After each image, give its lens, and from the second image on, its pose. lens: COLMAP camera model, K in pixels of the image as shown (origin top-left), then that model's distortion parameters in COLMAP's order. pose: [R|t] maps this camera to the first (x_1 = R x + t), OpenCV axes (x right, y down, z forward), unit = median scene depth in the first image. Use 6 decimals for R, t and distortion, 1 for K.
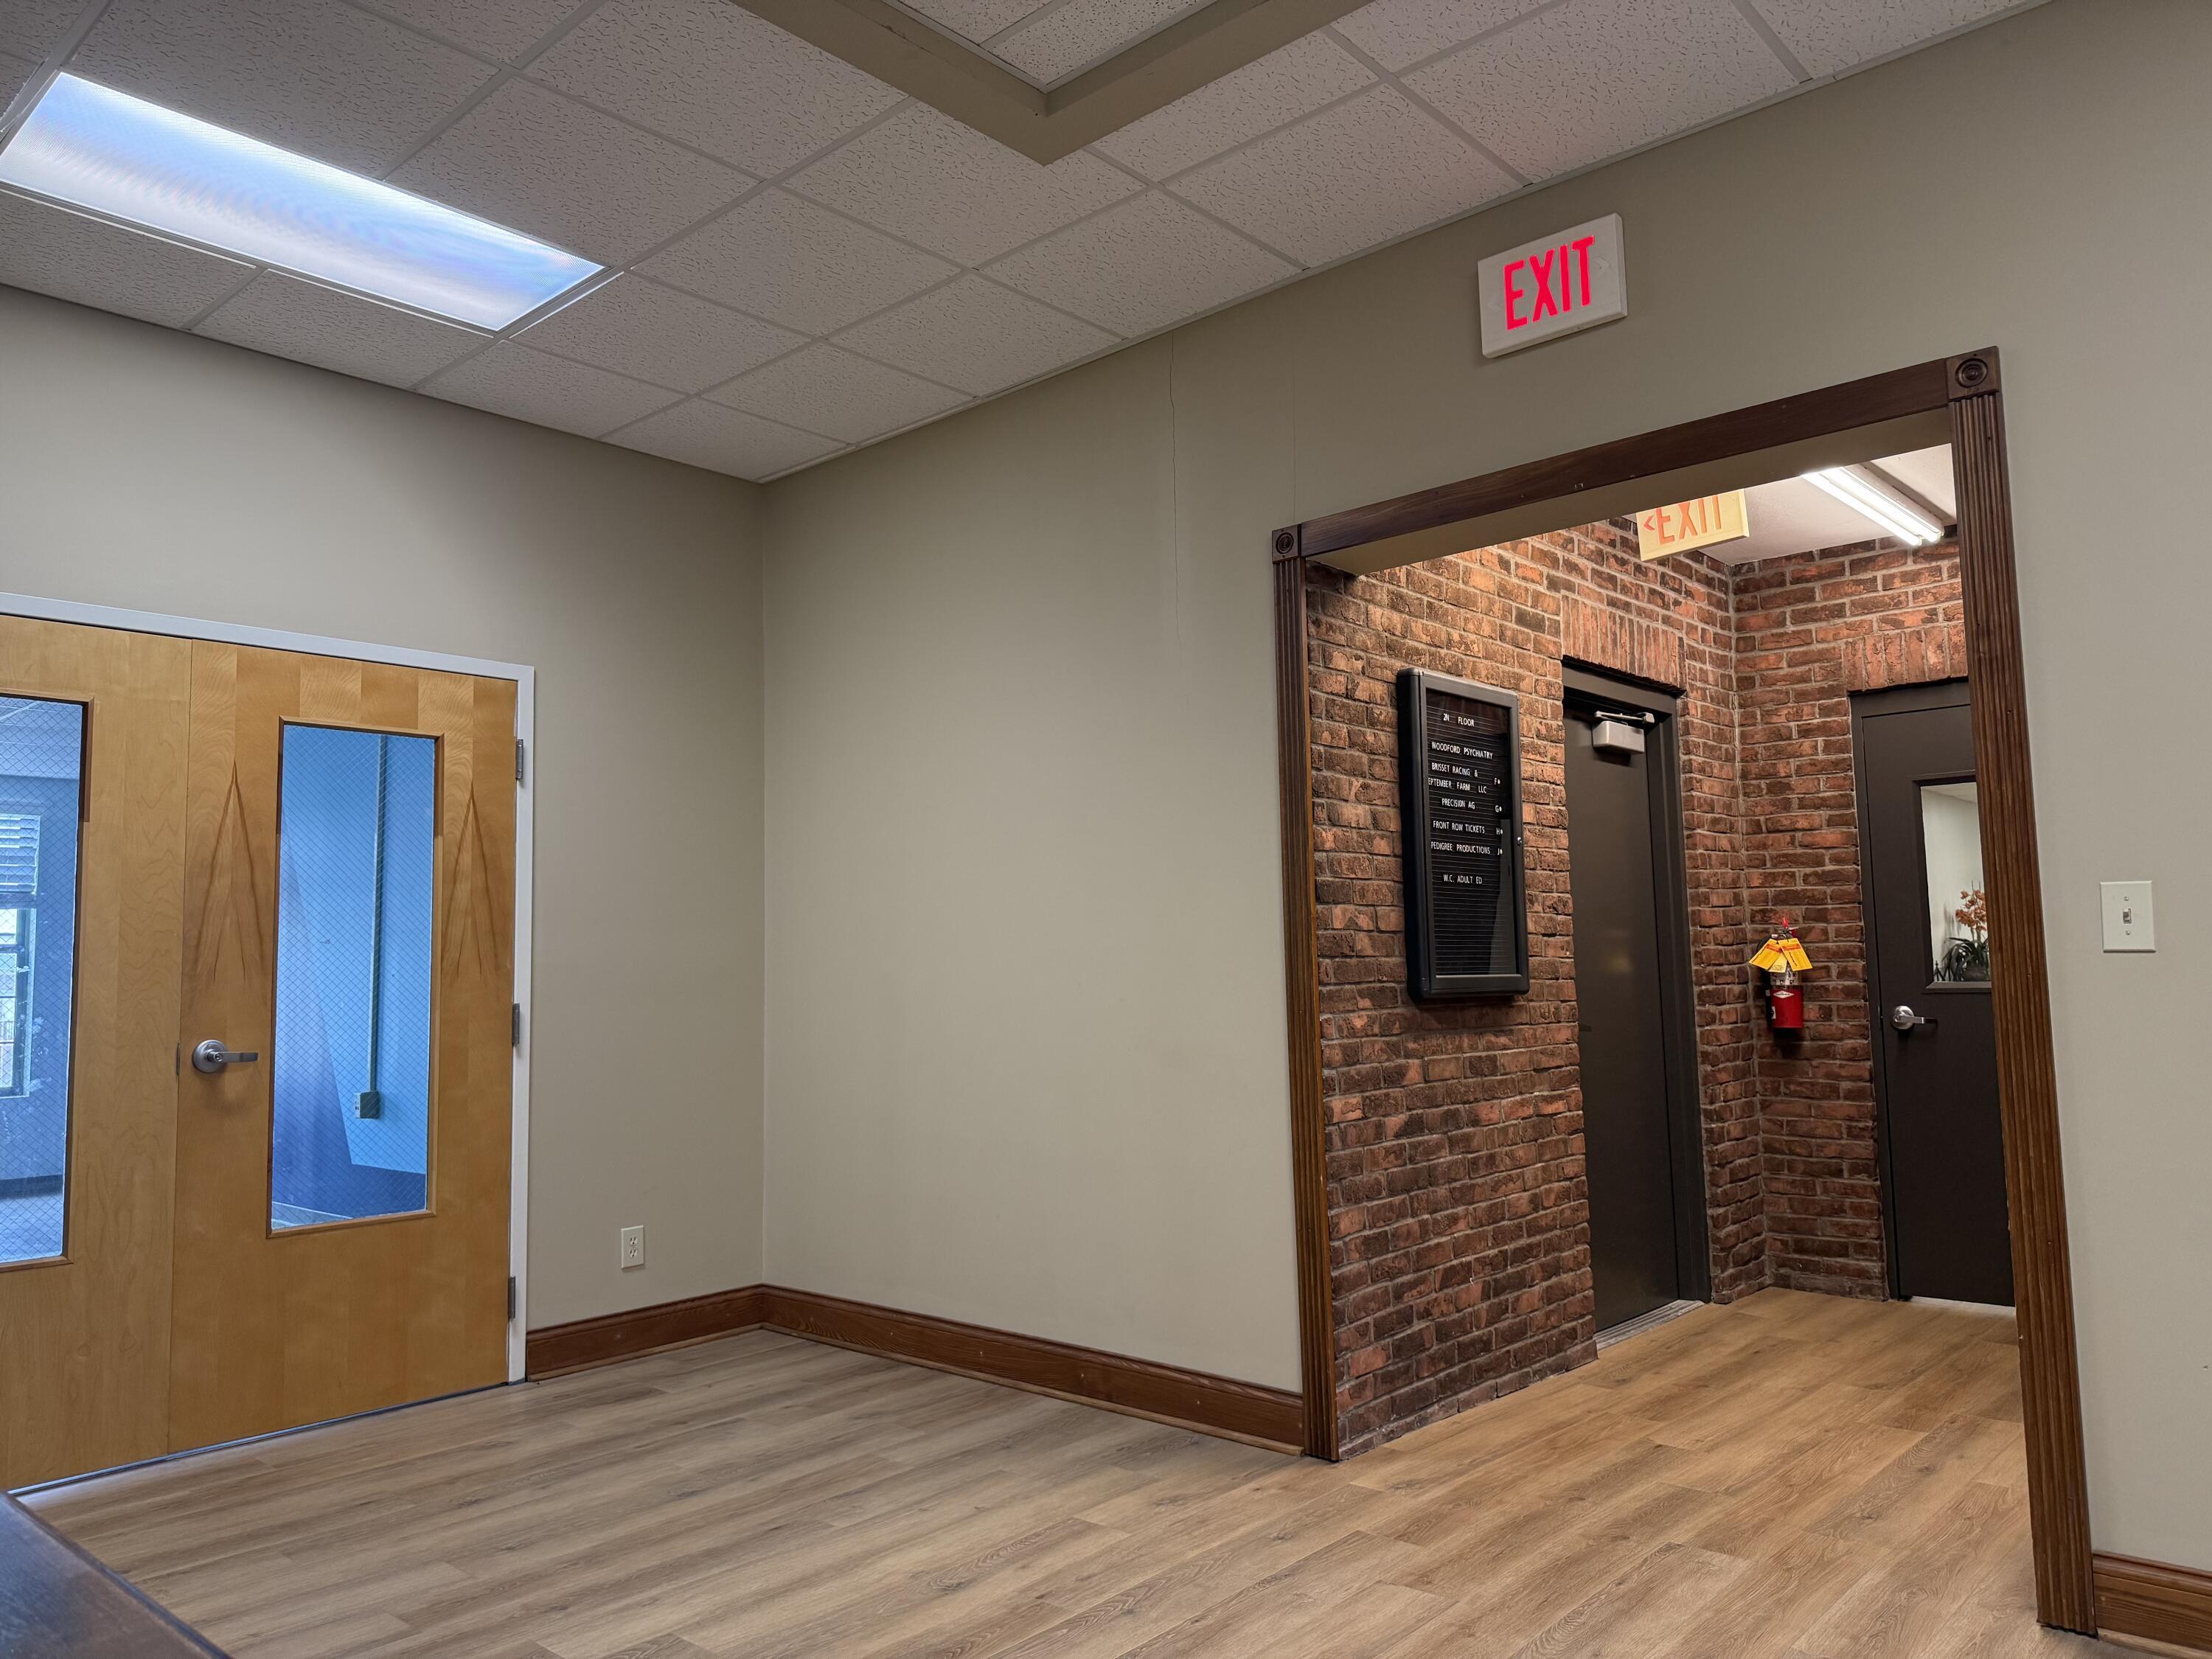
lens RADIAL K [[1565.0, 0, 1097.8], [0, 1565.0, 822.2], [0, 0, 1]] dist [0.065790, -0.096142]
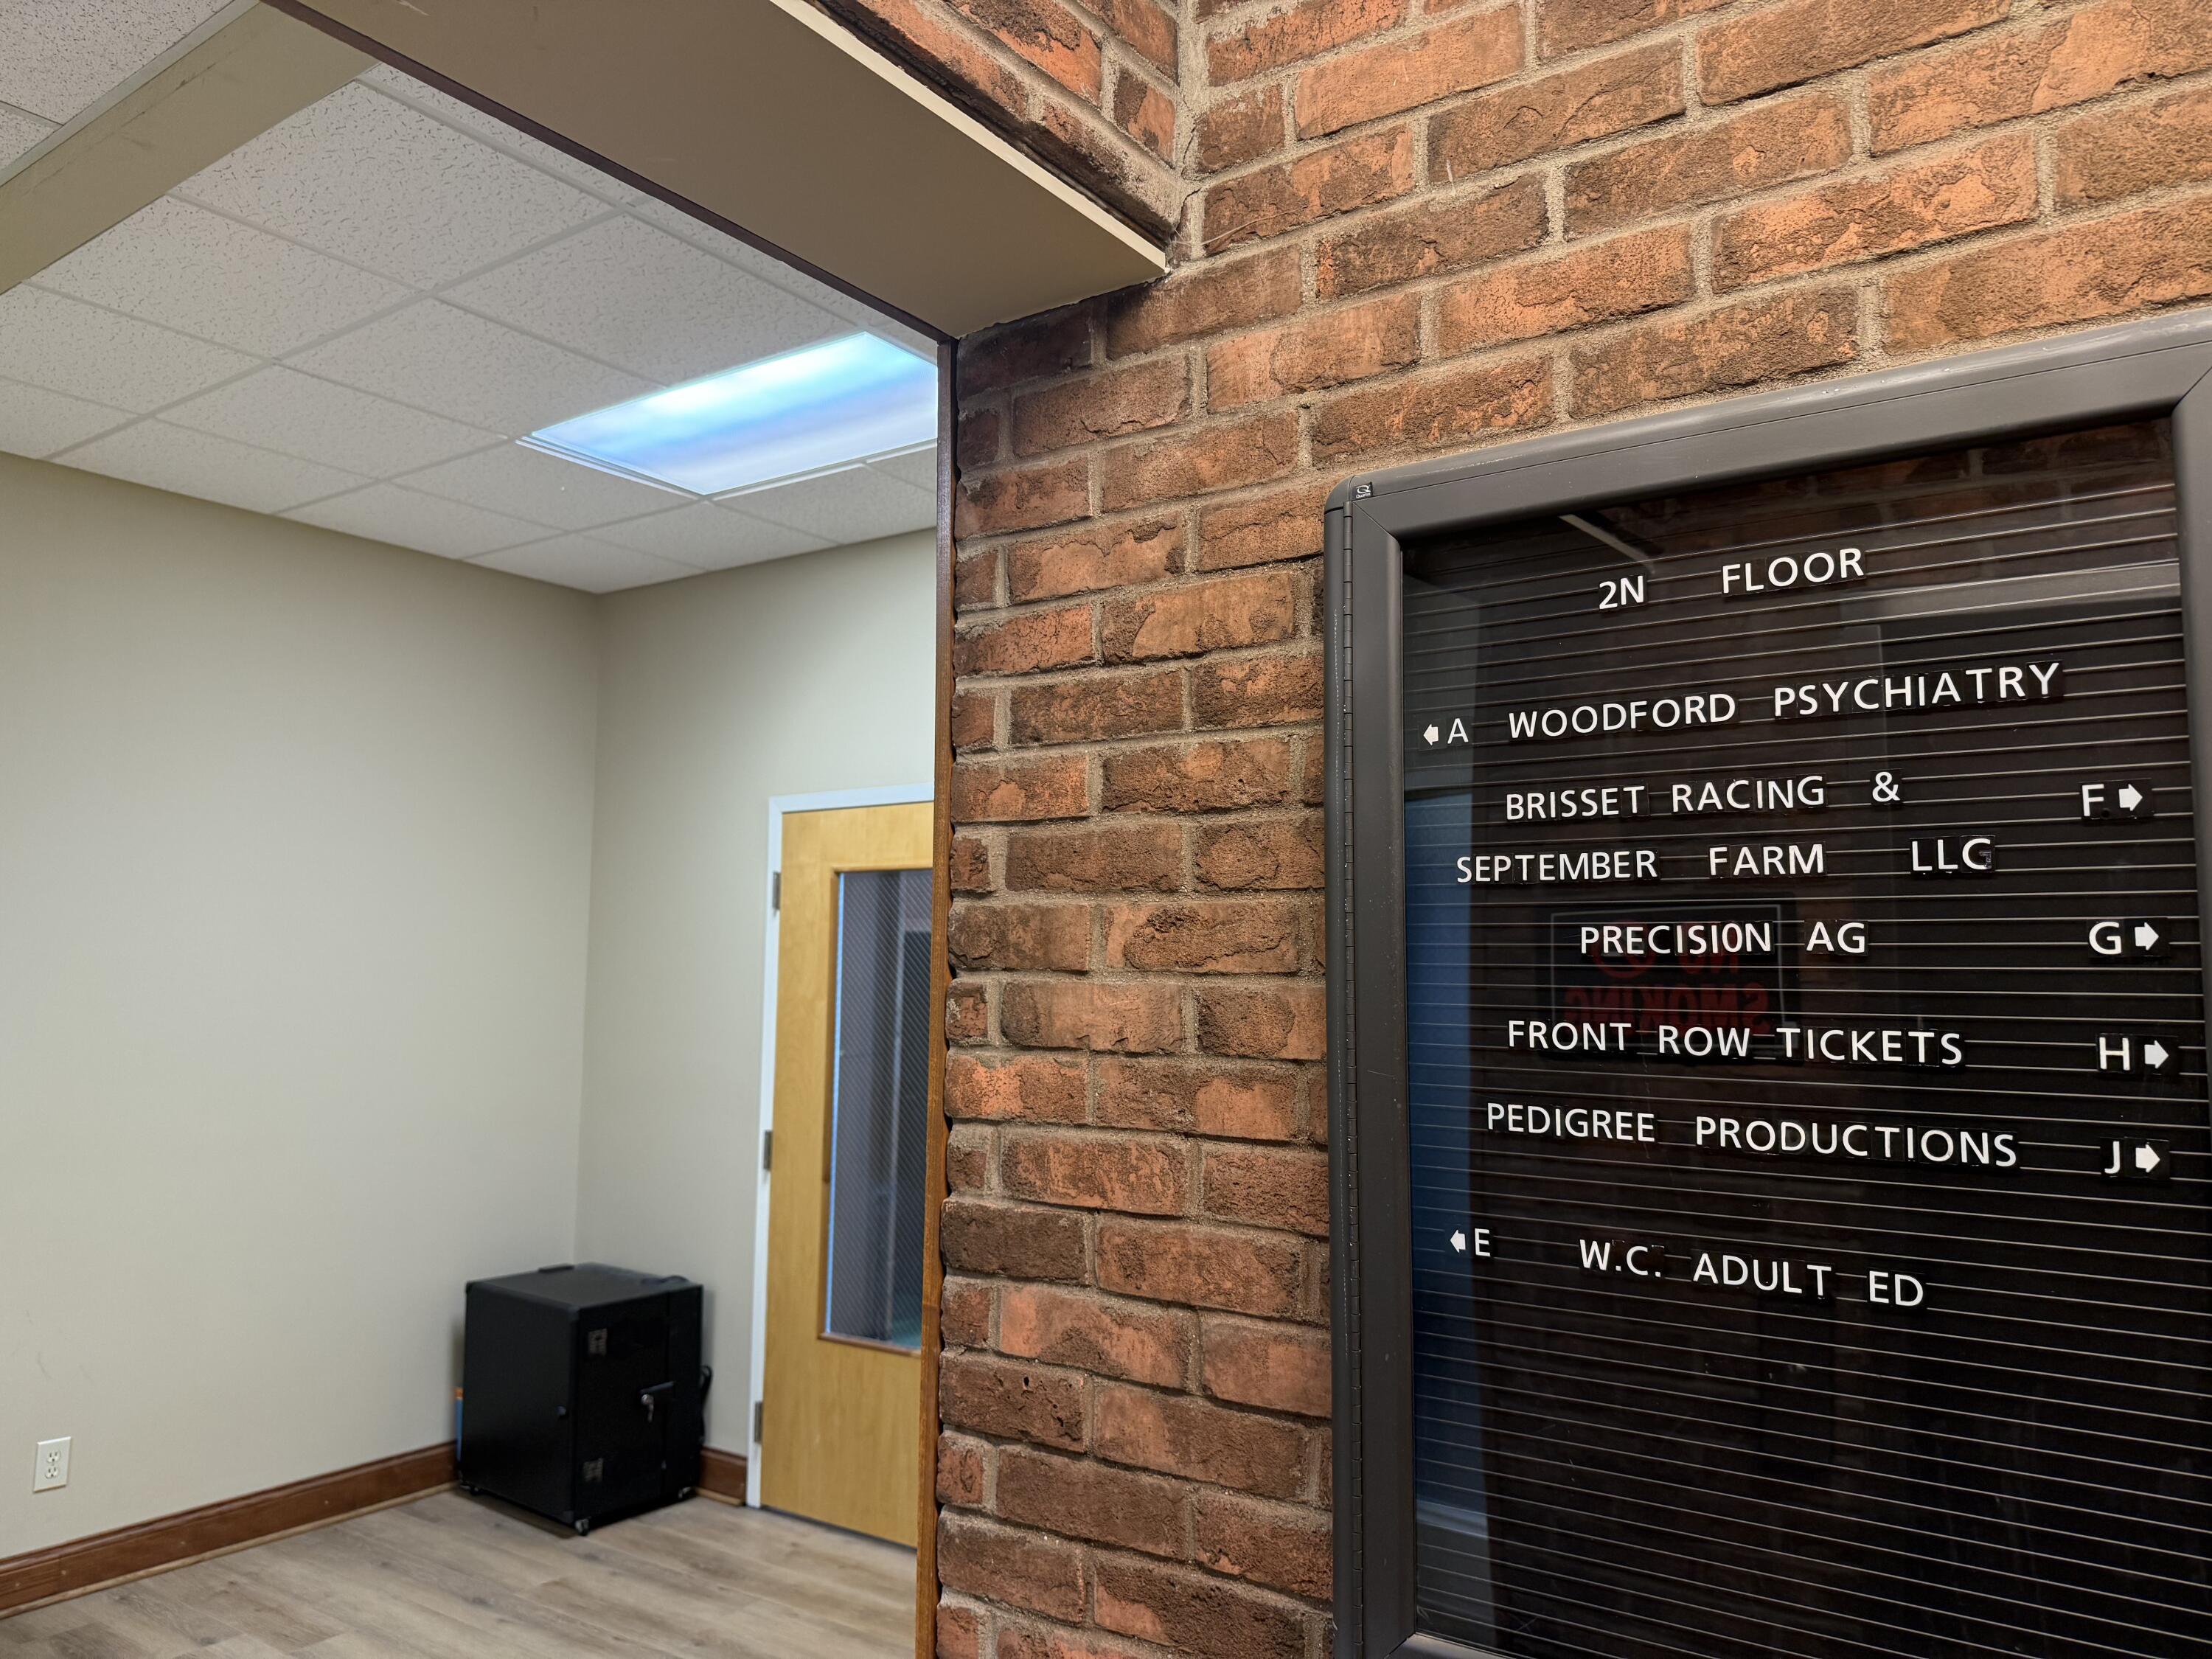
lens RADIAL K [[1556.9, 0, 1106.0], [0, 1556.9, 829.5], [0, 0, 1]] dist [0.106110, -0.151096]
pose [[0.120231, -0.078237, -0.989658, 0.482152], [0.078389, 0.994525, -0.069098, -0.020111], [0.989646, -0.069271, 0.125706, 0.939985]]
